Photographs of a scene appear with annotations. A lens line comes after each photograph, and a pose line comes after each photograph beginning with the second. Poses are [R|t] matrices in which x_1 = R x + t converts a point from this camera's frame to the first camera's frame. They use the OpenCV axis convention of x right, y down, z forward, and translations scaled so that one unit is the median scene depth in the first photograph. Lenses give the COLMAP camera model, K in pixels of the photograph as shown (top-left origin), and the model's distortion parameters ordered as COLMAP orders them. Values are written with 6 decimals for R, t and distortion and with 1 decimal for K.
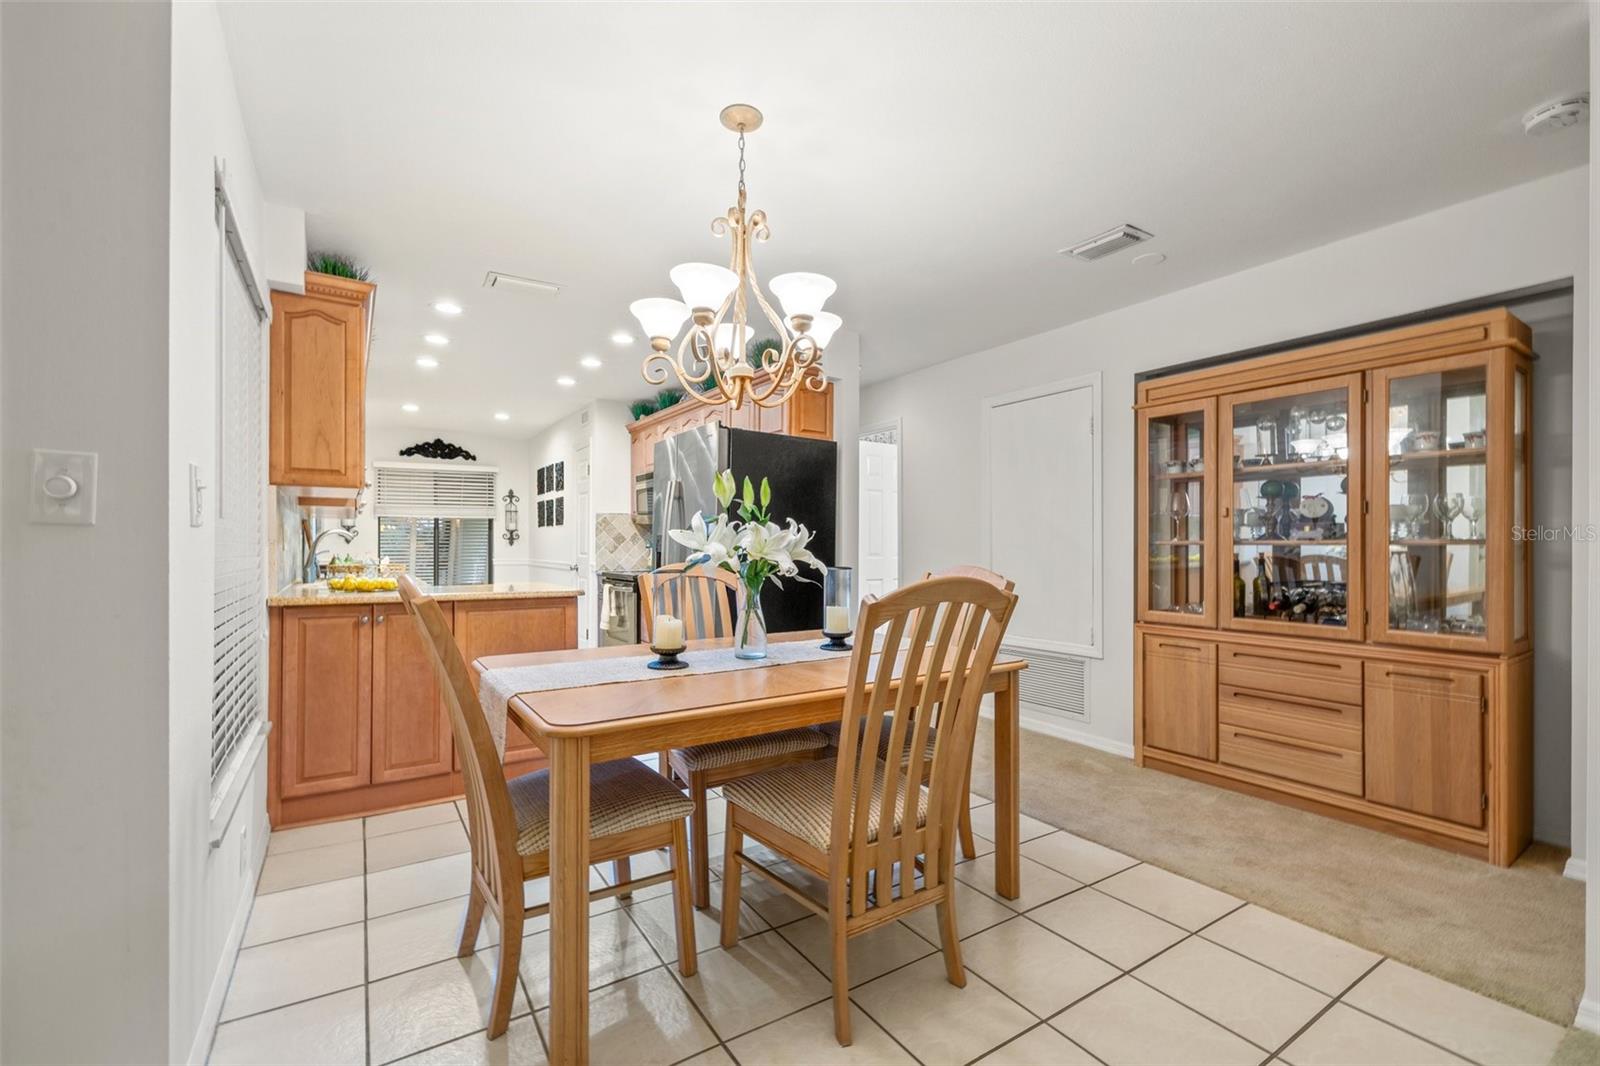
lens RADIAL K [[674.8, 0, 791.1], [0, 674.8, 544.0], [0, 0, 1]] dist [0.000433, -0.000275]
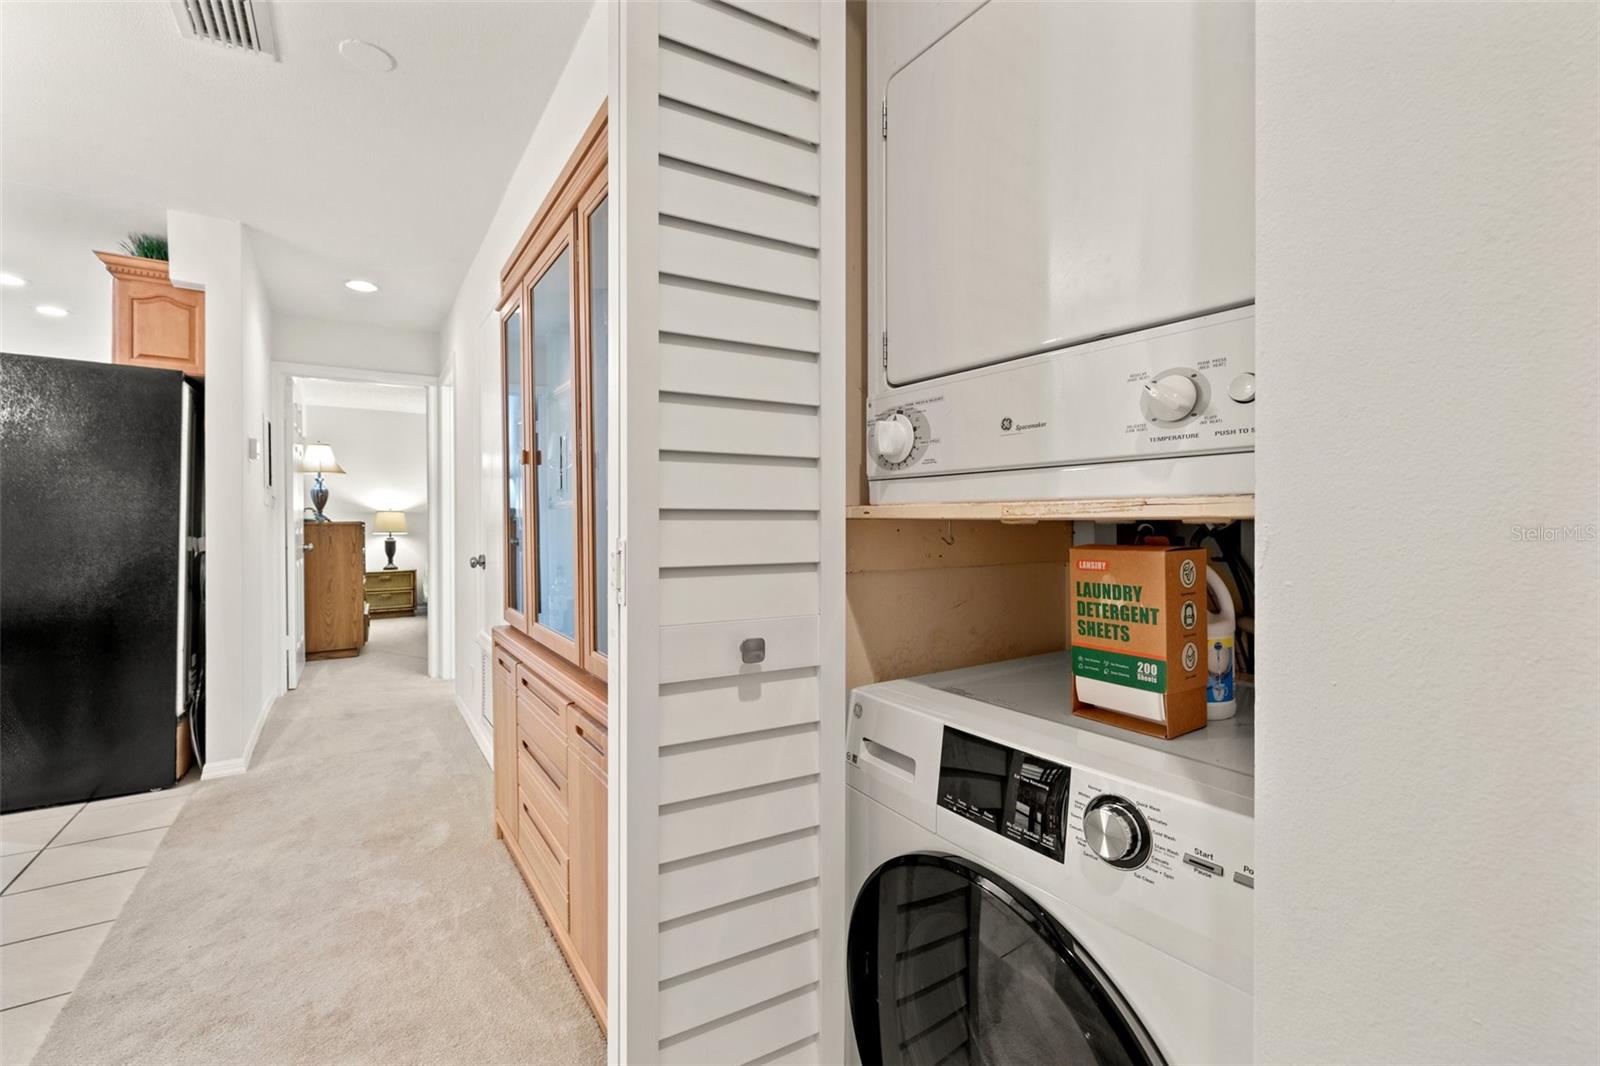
lens RADIAL K [[674.8, 0, 778.9], [0, 674.8, 522.3], [0, 0, 1]] dist [0.000433, -0.000275]
pose [[0.999911, -0.012520, -0.004646, 0.382324], [0.012557, 0.999890, 0.007905, 0.007482], [0.004546, -0.007962, 0.999958, 0.157243]]
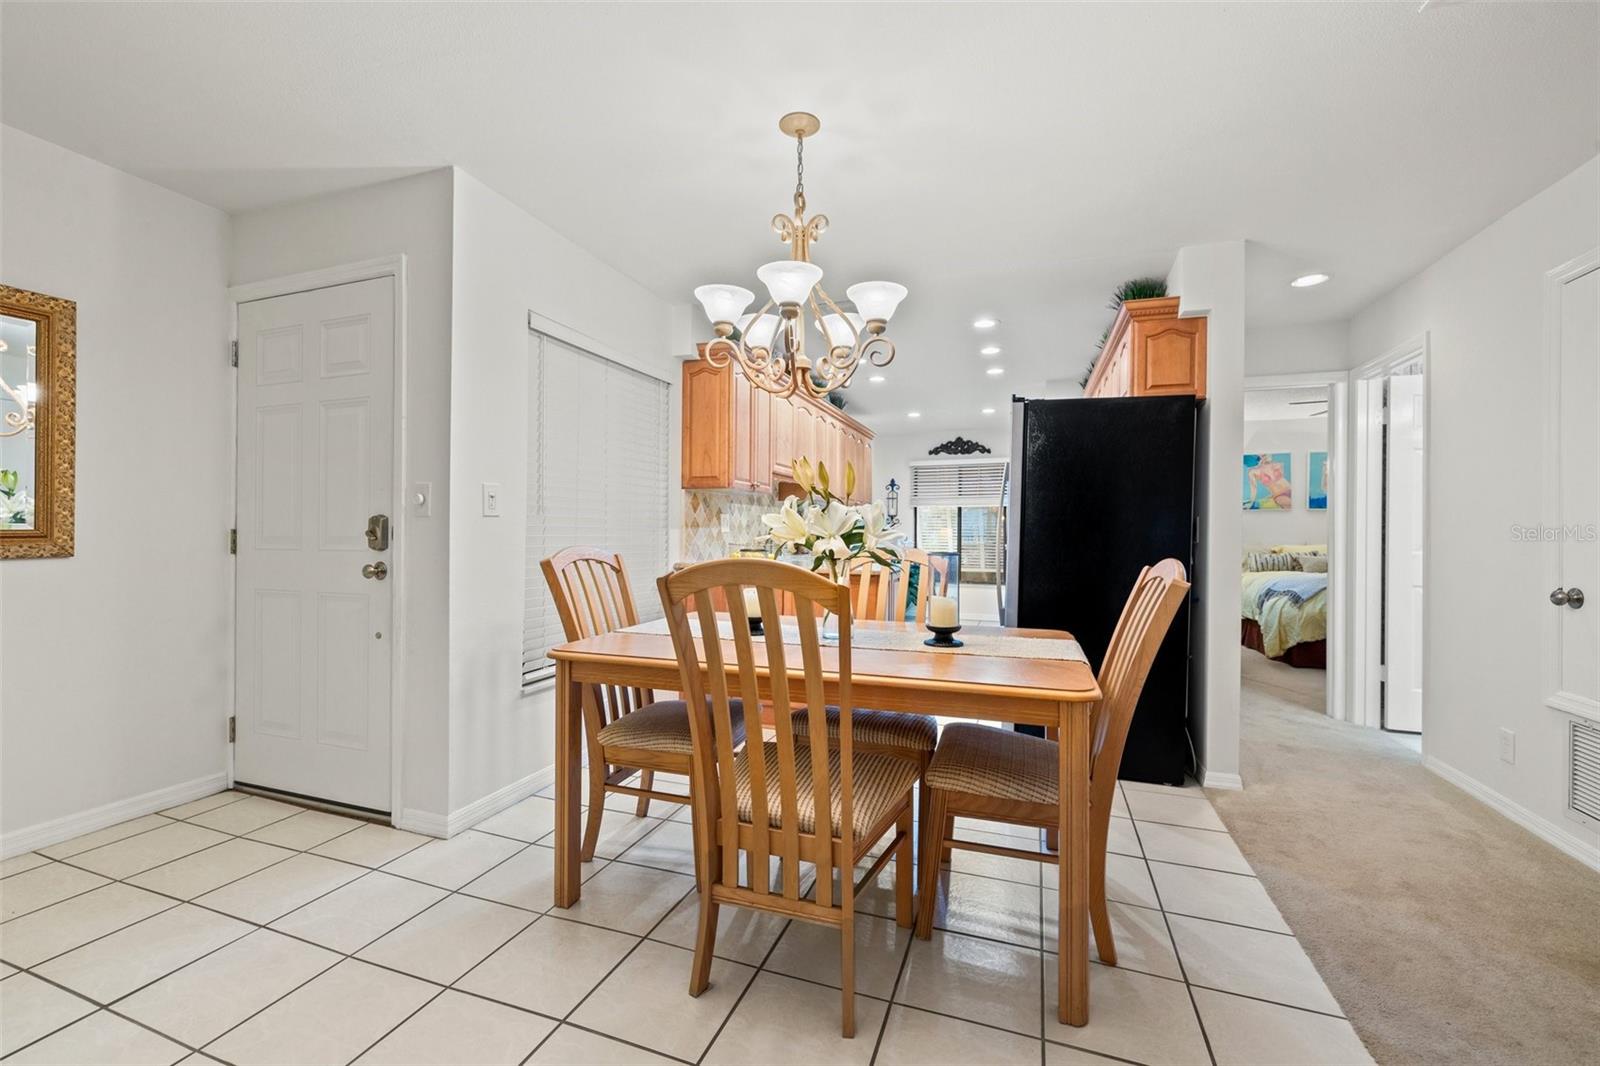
lens RADIAL K [[674.8, 0, 794.7], [0, 674.8, 527.4], [0, 0, 1]] dist [0.000433, -0.000275]
pose [[0.610985, -0.003106, -0.791636, 0.212667], [-0.002946, 0.999976, -0.006197, 0.003074], [0.791637, 0.006118, 0.610961, 0.100705]]
